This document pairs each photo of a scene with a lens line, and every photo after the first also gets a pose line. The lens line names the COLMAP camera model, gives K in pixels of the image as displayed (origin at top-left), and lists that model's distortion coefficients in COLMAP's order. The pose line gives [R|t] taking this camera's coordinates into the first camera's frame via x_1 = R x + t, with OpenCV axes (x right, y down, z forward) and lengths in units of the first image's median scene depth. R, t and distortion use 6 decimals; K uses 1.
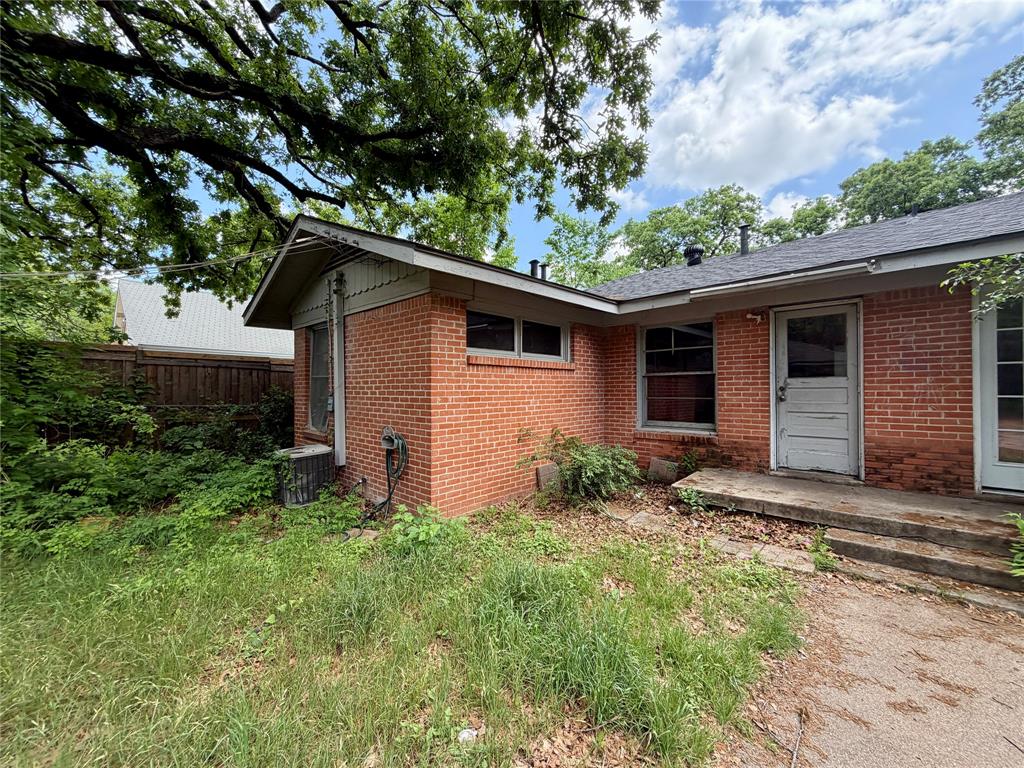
lens RADIAL K [[408.3, 0, 510.5], [0, 408.3, 386.3], [0, 0, 1]] dist [0.002987, 0.000029]
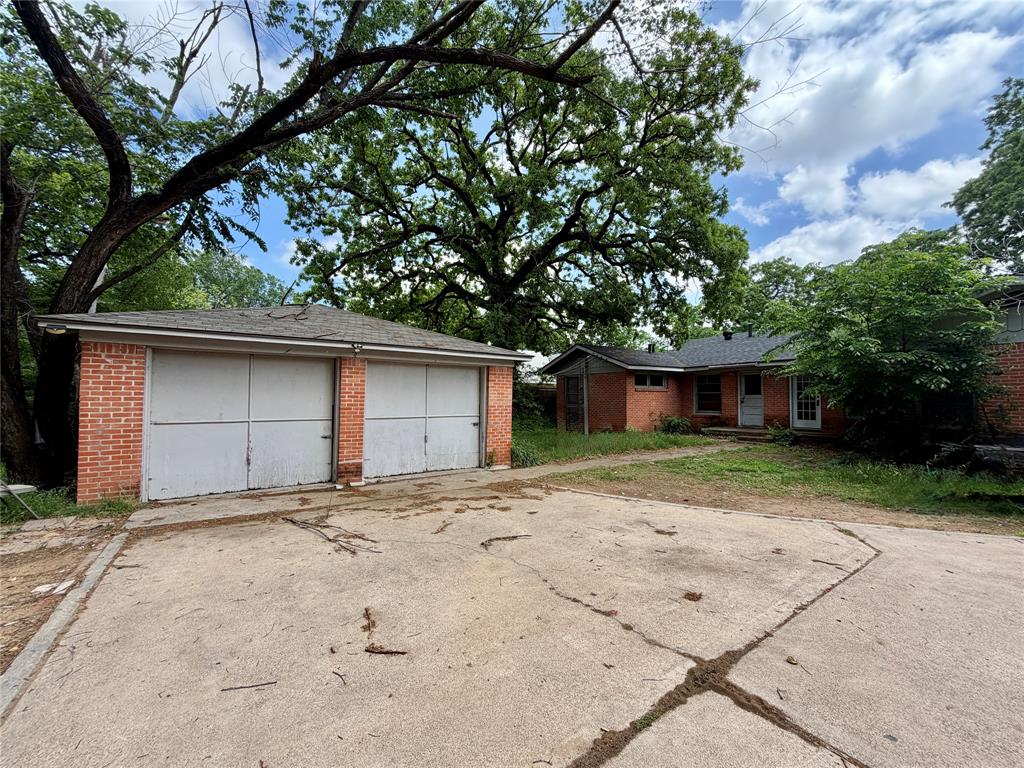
lens RADIAL K [[408.3, 0, 508.9], [0, 408.3, 386.7], [0, 0, 1]] dist [0.002987, 0.000029]
pose [[0.977528, -0.010200, -0.210560, -0.446442], [0.005843, 0.999756, -0.021305, -0.031852], [0.210726, 0.019596, 0.977349, -2.721106]]
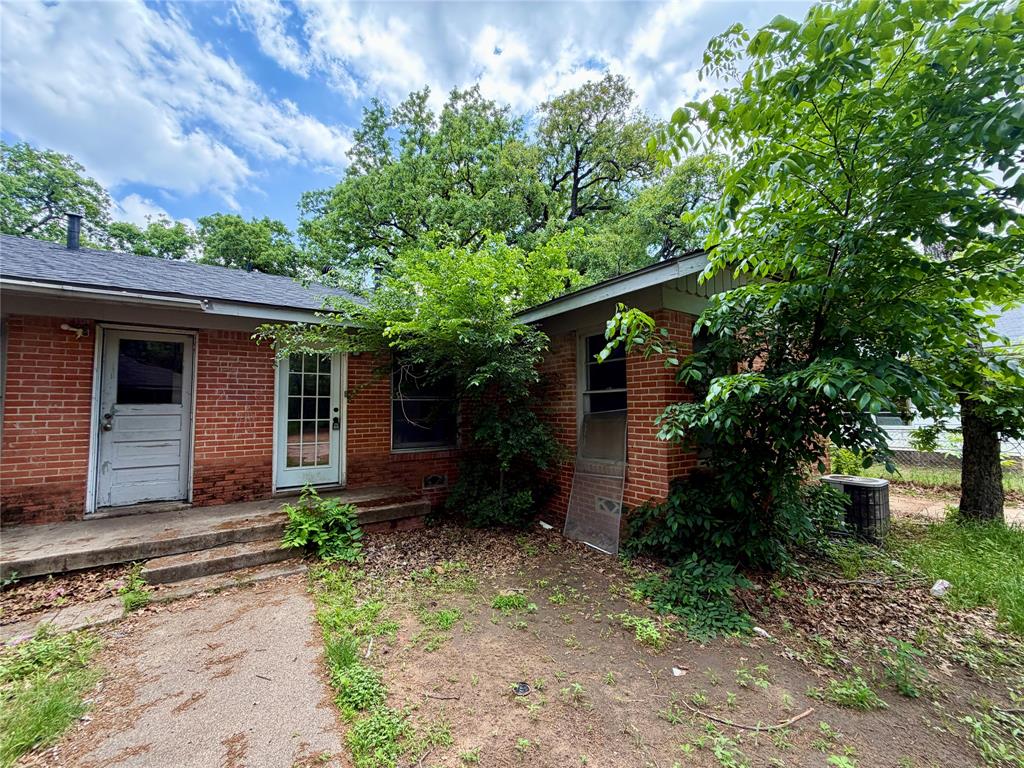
lens RADIAL K [[408.3, 0, 509.5], [0, 408.3, 386.4], [0, 0, 1]] dist [0.002987, 0.000029]
pose [[0.237884, 0.058732, 0.969516, 0.015501], [0.000377, 0.998164, -0.060560, -0.005594], [-0.971294, 0.014772, 0.237425, -0.056877]]
